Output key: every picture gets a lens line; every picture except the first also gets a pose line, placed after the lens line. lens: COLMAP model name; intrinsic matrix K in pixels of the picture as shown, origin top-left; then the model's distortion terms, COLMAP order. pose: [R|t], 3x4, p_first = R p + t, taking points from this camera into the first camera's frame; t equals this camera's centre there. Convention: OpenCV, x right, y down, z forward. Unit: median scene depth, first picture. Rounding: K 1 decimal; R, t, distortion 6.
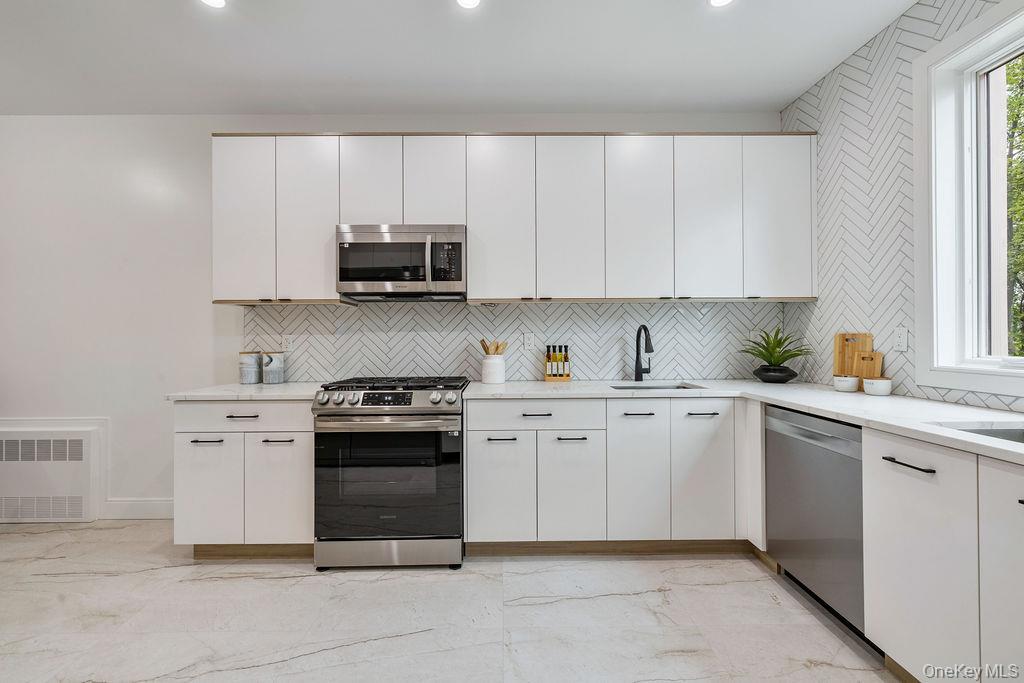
lens RADIAL K [[444.1, 0, 511.0], [0, 444.1, 335.3], [0, 0, 1]] dist [0.000132, 0.000211]
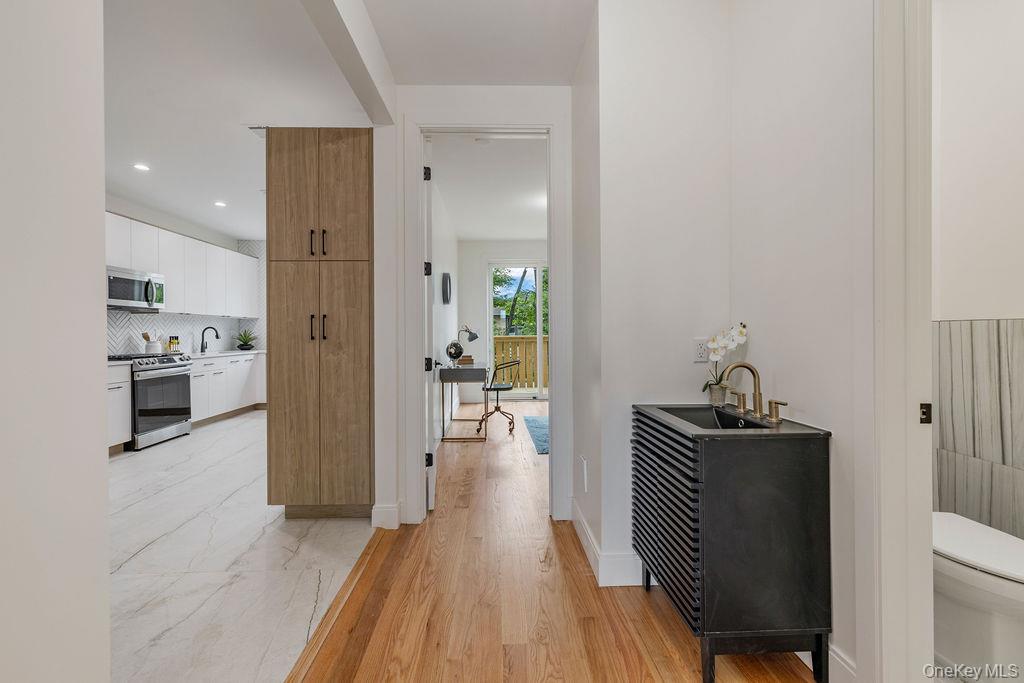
lens RADIAL K [[429.7, 0, 503.7], [0, 429.7, 335.6], [0, 0, 1]] dist [0.000477, 0.000168]
pose [[-0.013996, -0.001068, 0.999901, -2.002908], [0.001838, 0.999998, 0.001094, 0.022281], [-0.999900, 0.001853, -0.013994, -0.484132]]
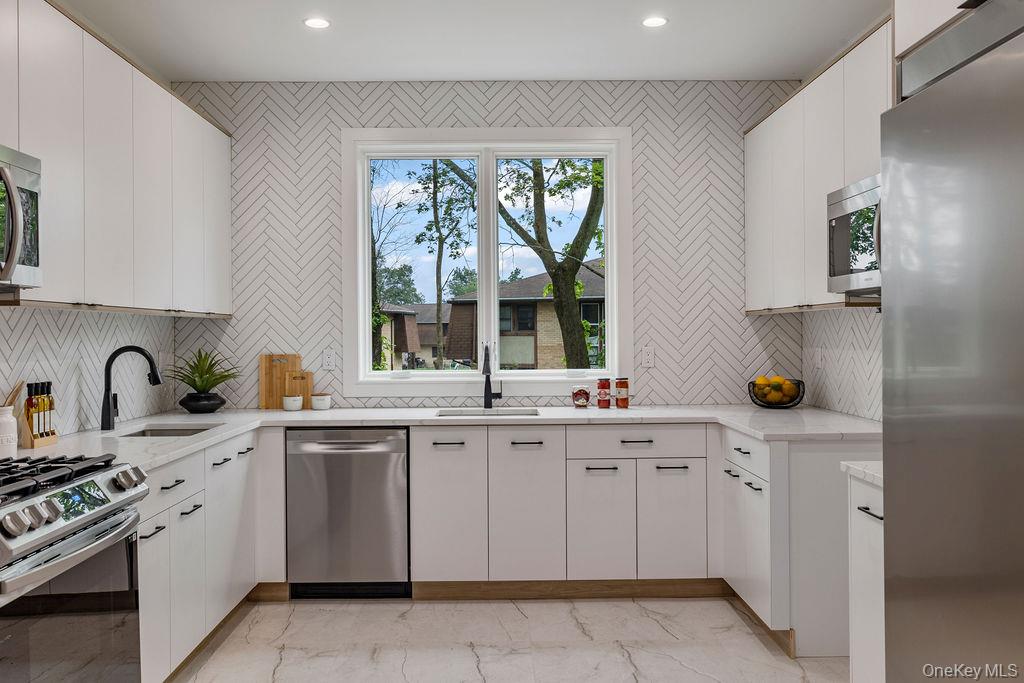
lens RADIAL K [[857.8, 0, 499.0], [0, 857.8, 344.3], [0, 0, 1]] dist [0.005860, 0.008462]
pose [[0.005861, -0.006164, 0.999964, -1.090951], [0.003493, 0.999975, 0.006143, -0.034322], [-0.999977, 0.003457, 0.005883, 0.439596]]
